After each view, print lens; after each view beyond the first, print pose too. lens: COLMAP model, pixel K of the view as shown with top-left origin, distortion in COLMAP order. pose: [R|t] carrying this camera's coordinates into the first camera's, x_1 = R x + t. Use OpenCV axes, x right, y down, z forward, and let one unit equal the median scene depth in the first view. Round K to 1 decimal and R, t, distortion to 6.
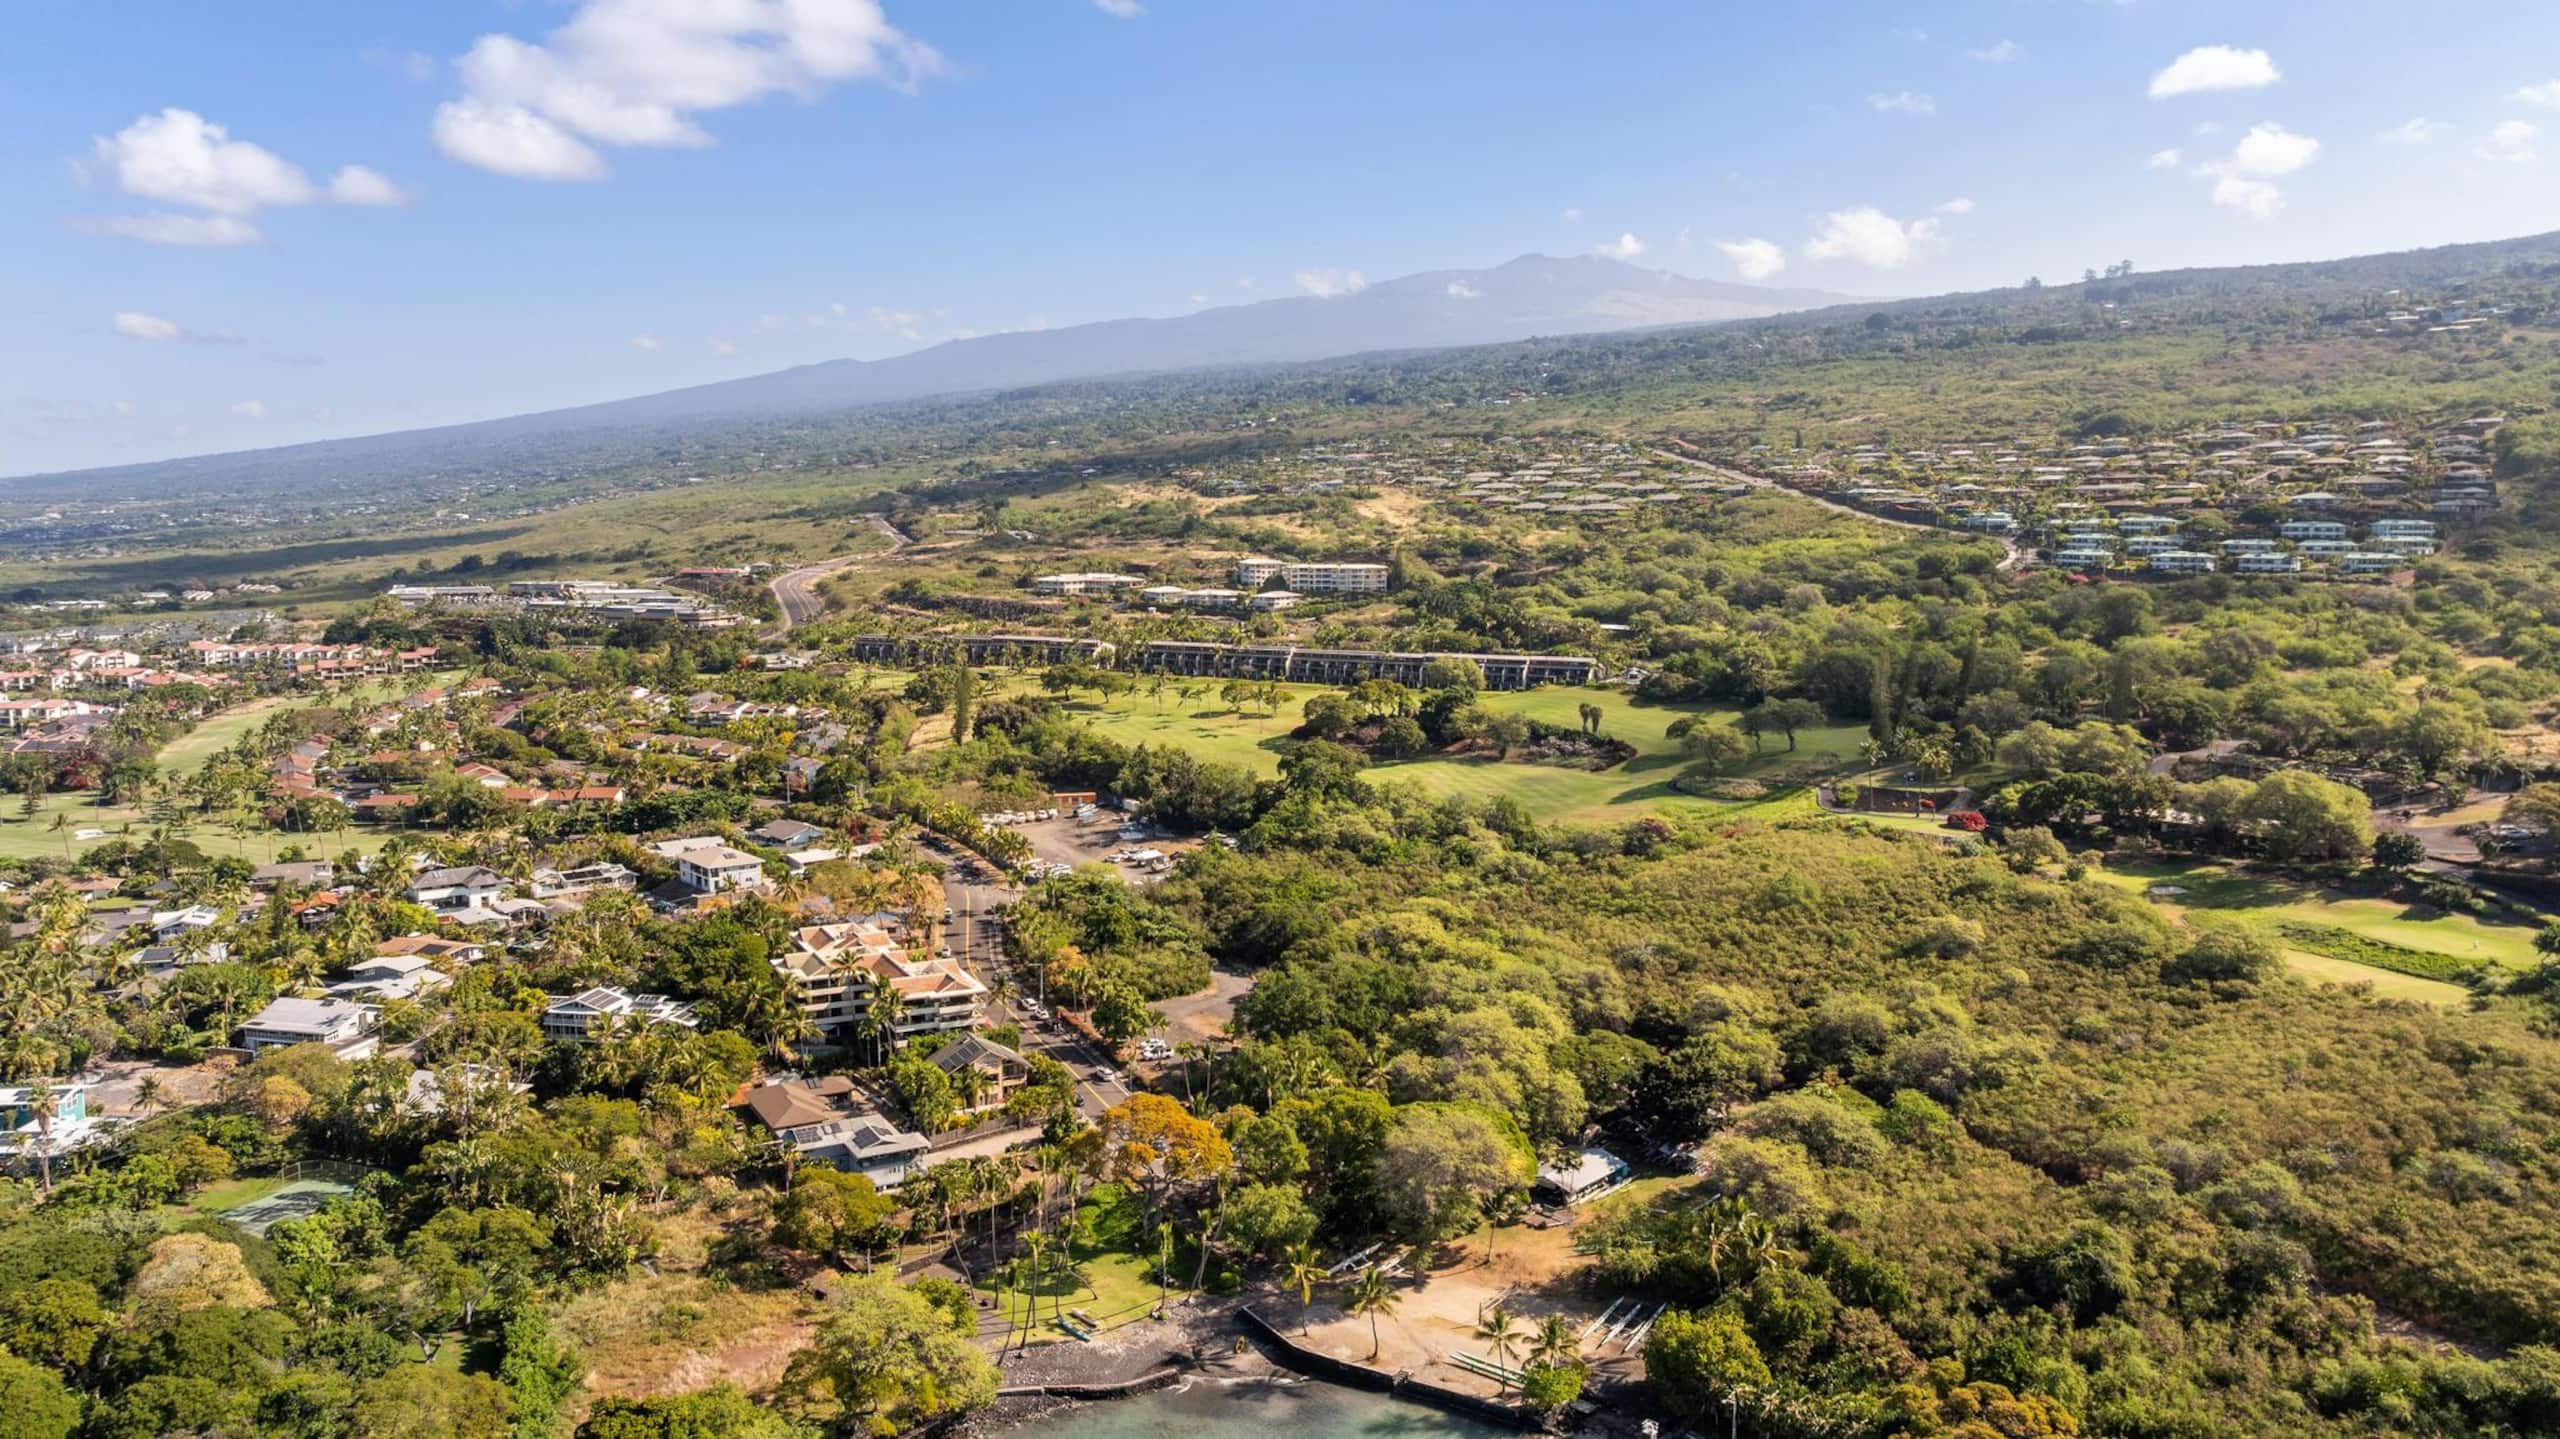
lens RADIAL K [[1800.8, 0, 1271.8], [0, 1800.8, 713.1], [0, 0, 1]] dist [-0.019194, 0.010469]
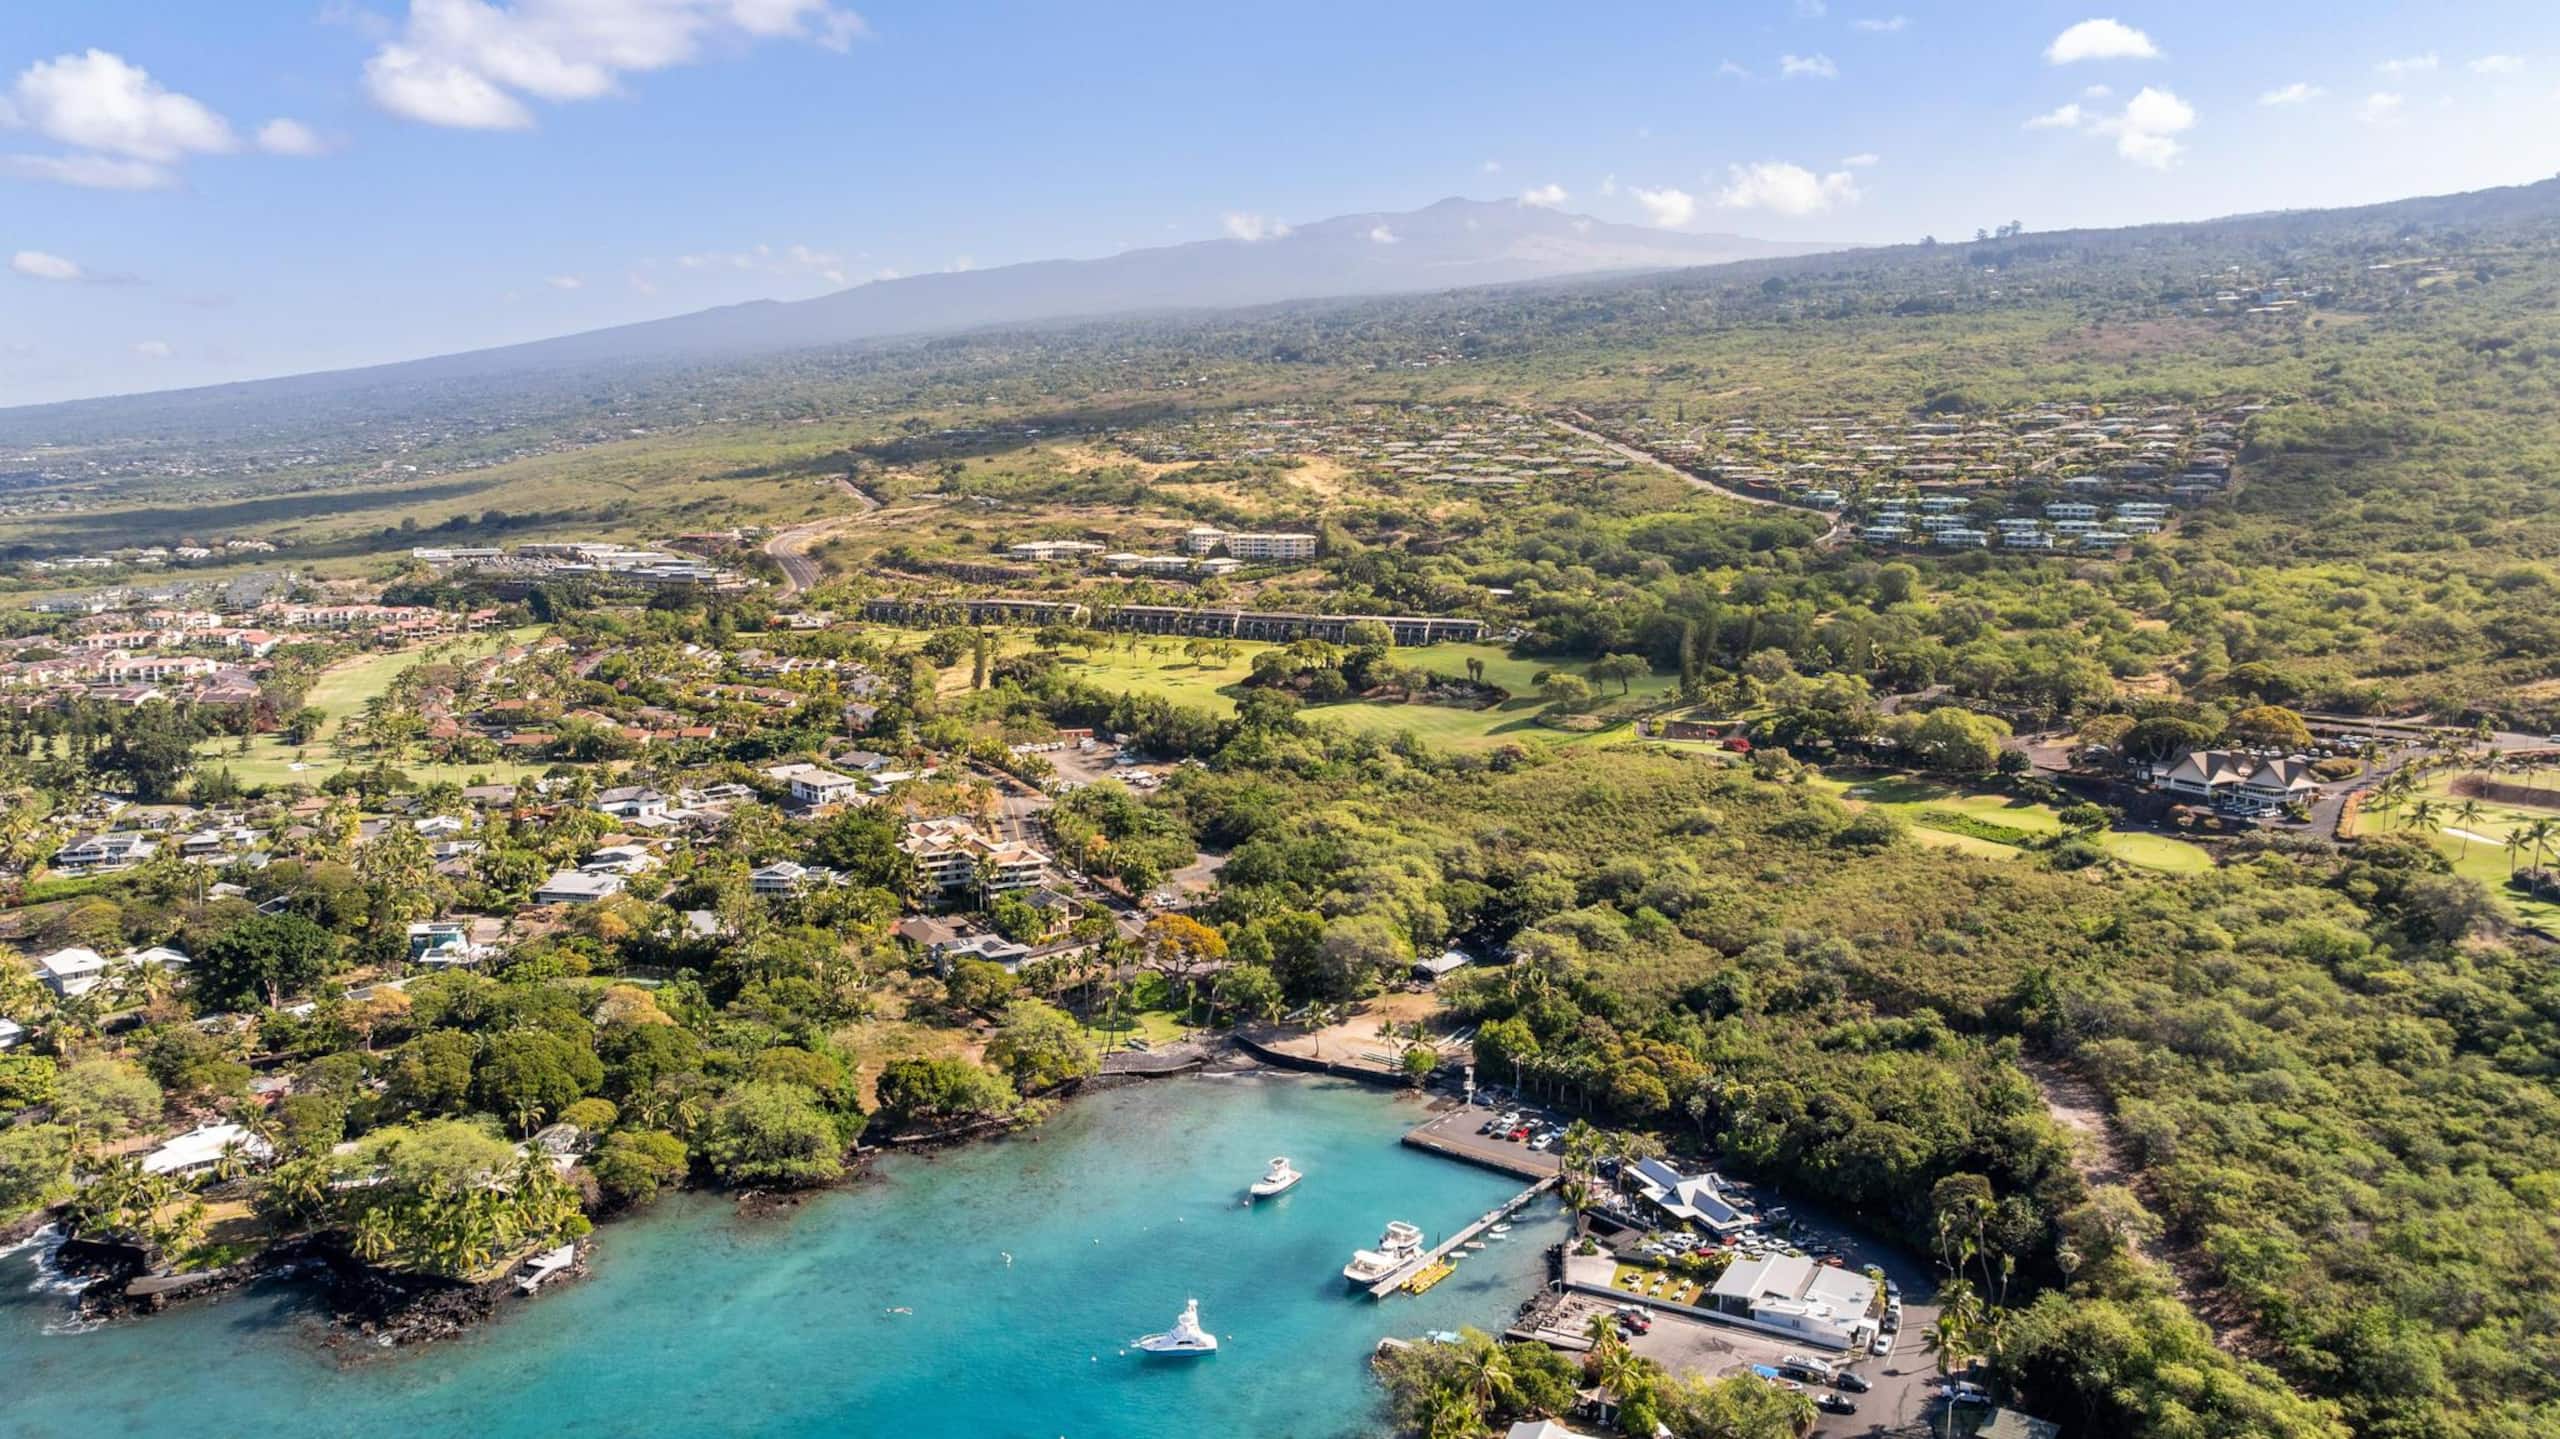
lens RADIAL K [[1800.8, 0, 1290.6], [0, 1800.8, 724.1], [0, 0, 1]] dist [-0.019194, 0.010469]
pose [[0.998615, -0.005743, 0.052297, -0.021748], [0.003711, 0.999238, 0.038859, -0.008343], [-0.052480, -0.038611, 0.997875, -0.273084]]
